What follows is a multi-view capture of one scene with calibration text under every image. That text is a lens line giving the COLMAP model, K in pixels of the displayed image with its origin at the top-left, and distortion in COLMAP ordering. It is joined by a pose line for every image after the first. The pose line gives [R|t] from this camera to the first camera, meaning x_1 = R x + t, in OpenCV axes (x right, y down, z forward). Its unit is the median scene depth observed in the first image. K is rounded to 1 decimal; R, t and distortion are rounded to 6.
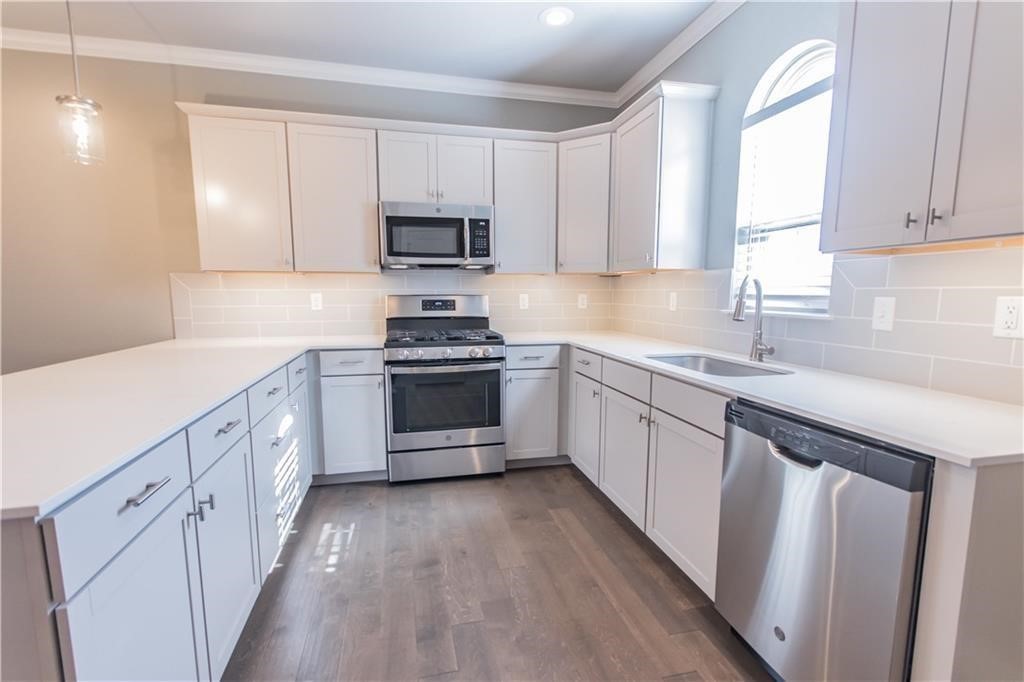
lens RADIAL K [[468.5, 0, 512.9], [0, 468.5, 351.8], [0, 0, 1]] dist [0.000162, -0.000063]
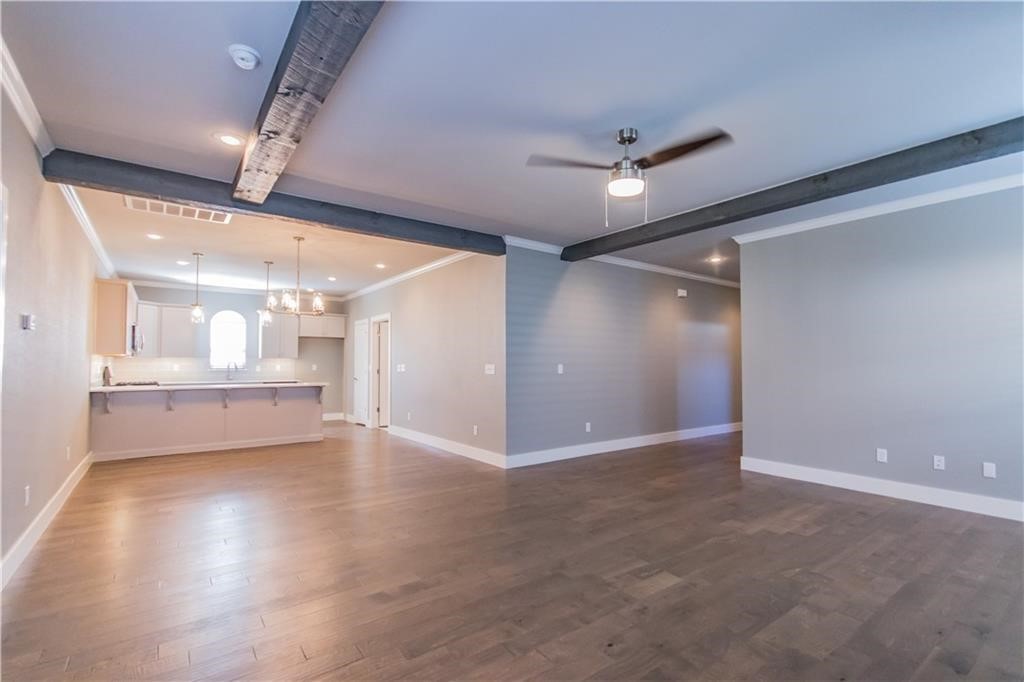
lens RADIAL K [[478.7, 0, 513.1], [0, 478.7, 352.0], [0, 0, 1]] dist [0.000187, 0.000111]
pose [[-0.389371, 0.028160, 0.920650, -3.226287], [0.118942, 0.992701, 0.019940, -0.016179], [-0.913369, 0.117268, -0.389879, 0.238304]]
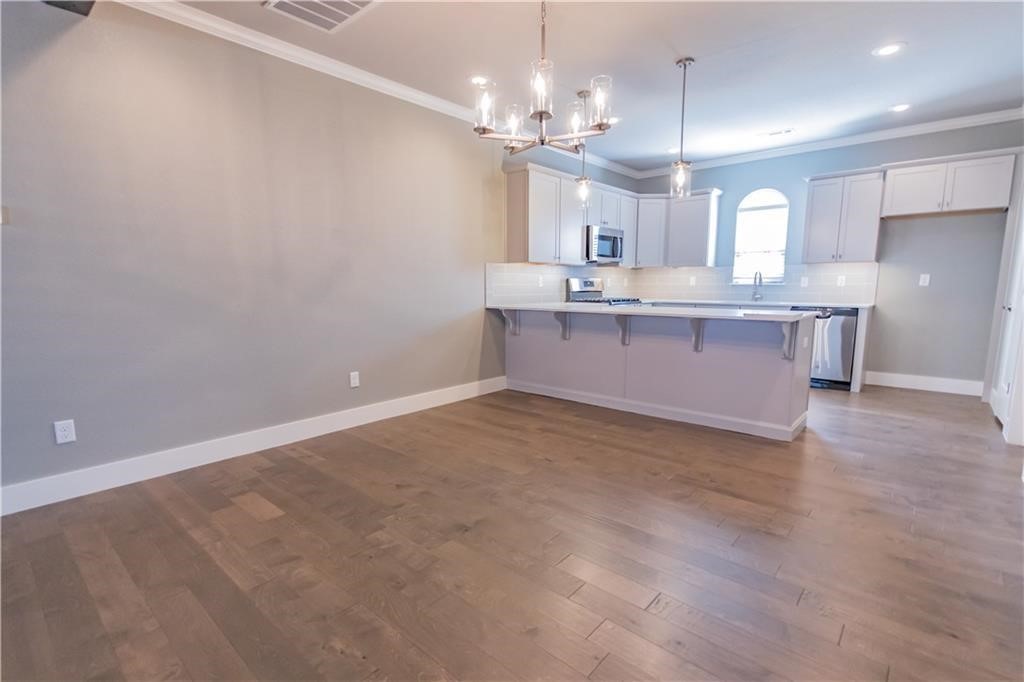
lens RADIAL K [[478.7, 0, 513.1], [0, 478.7, 352.0], [0, 0, 1]] dist [0.000187, 0.000111]
pose [[0.816639, -0.082173, 0.571269, -1.634239], [0.075083, 0.996527, 0.036011, 0.077058], [-0.572244, 0.013484, 0.819973, -0.336476]]
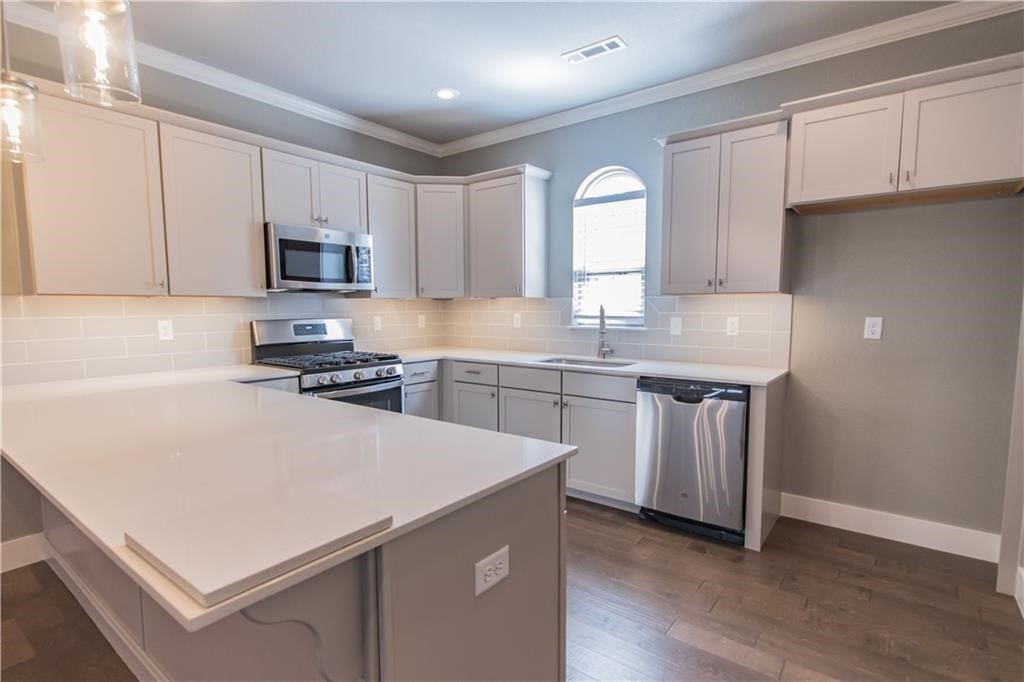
lens RADIAL K [[506.4, 0, 514.8], [0, 506.4, 351.6], [0, 0, 1]] dist [-0.000869, 0.000066]
pose [[0.772565, -0.061064, 0.631992, -0.568753], [0.084791, 0.996371, -0.007379, -0.011237], [-0.629249, 0.059288, 0.774939, -0.091318]]
